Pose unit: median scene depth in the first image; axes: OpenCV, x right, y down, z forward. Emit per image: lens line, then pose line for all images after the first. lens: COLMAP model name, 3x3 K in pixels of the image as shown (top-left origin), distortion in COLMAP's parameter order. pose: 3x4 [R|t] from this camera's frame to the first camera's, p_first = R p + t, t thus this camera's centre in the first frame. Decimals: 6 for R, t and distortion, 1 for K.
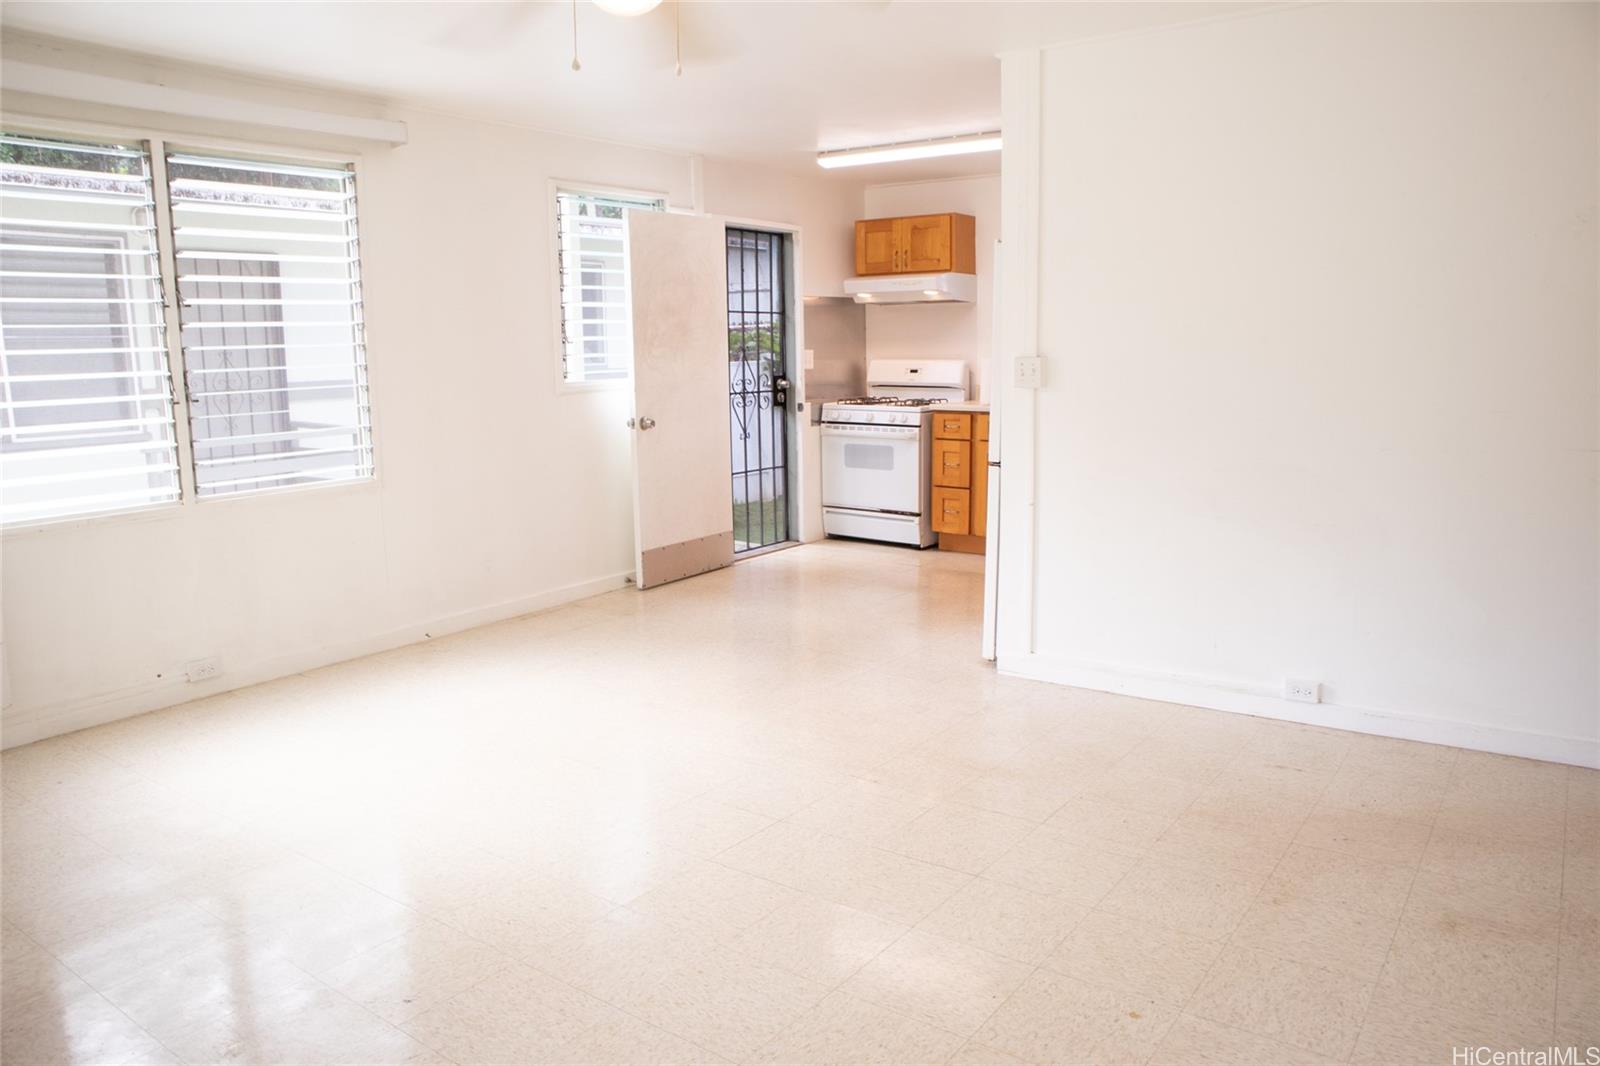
lens RADIAL K [[1091.8, 0, 800.0], [0, 1091.8, 533.0], [0, 0, 1]] dist [-0.047330, 0.004119]
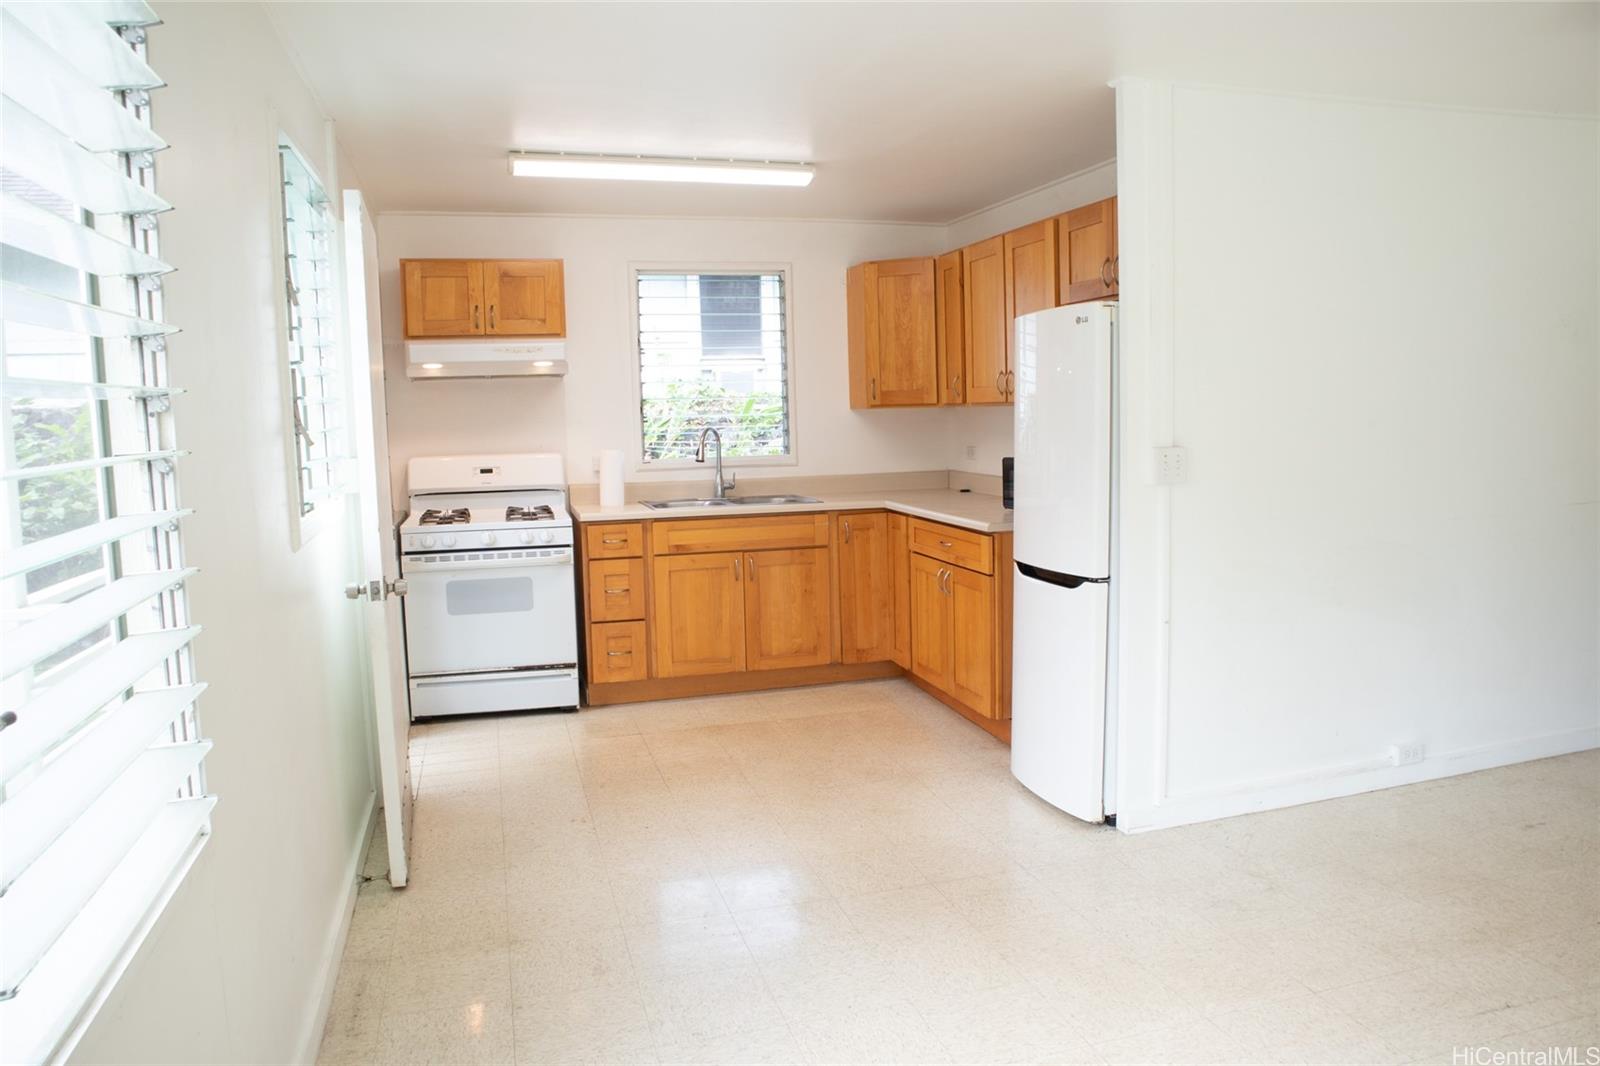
lens RADIAL K [[1091.8, 0, 800.0], [0, 1091.8, 533.0], [0, 0, 1]] dist [-0.047330, 0.004119]
pose [[0.597111, -0.091467, 0.796927, -0.373527], [0.148286, 0.988942, 0.002400, -0.083417], [-0.788334, 0.116740, 0.604071, 0.429028]]
